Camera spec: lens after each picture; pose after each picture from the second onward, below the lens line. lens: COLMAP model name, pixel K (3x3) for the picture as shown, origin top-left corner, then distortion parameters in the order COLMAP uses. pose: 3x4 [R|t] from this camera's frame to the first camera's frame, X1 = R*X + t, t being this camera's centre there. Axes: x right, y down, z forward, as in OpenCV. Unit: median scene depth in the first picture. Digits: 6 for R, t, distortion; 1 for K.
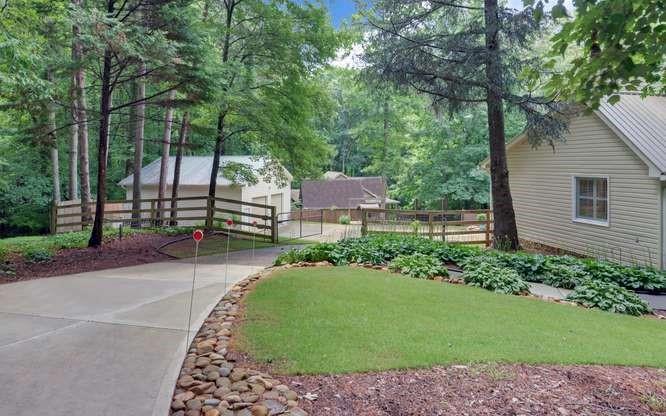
lens RADIAL K [[423.7, 0, 316.1], [0, 423.7, 153.1], [0, 0, 1]] dist [-0.002343, -0.002017]
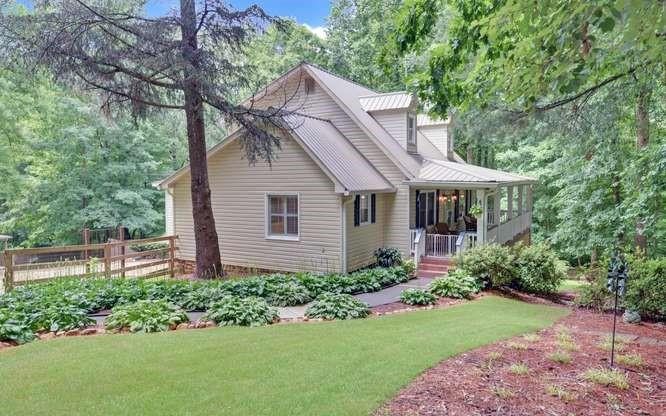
lens RADIAL K [[463.0, 0, 333.8], [0, 463.0, 210.9], [0, 0, 1]] dist [-0.002263, 0.001115]
pose [[0.670930, -0.050708, 0.739785, -0.102713], [-0.008992, 0.997029, 0.076495, 0.008869], [-0.741466, -0.057975, 0.668481, 0.155726]]
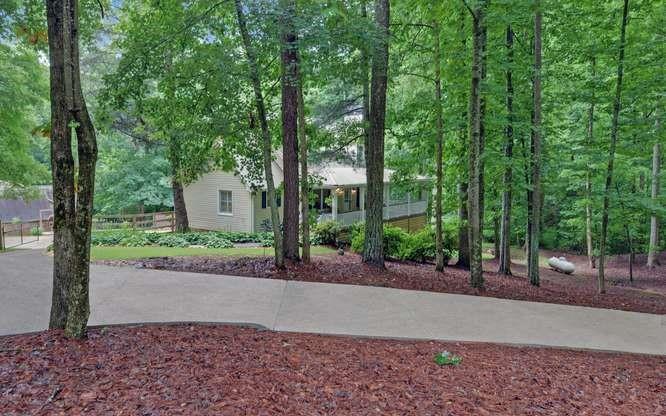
lens RADIAL K [[463.0, 0, 331.0], [0, 463.0, 204.3], [0, 0, 1]] dist [-0.002263, 0.001115]
pose [[0.762090, -0.057828, 0.644884, -0.319006], [-0.015532, 0.994084, 0.107497, -0.108976], [-0.647285, -0.091939, 0.756683, -0.861466]]
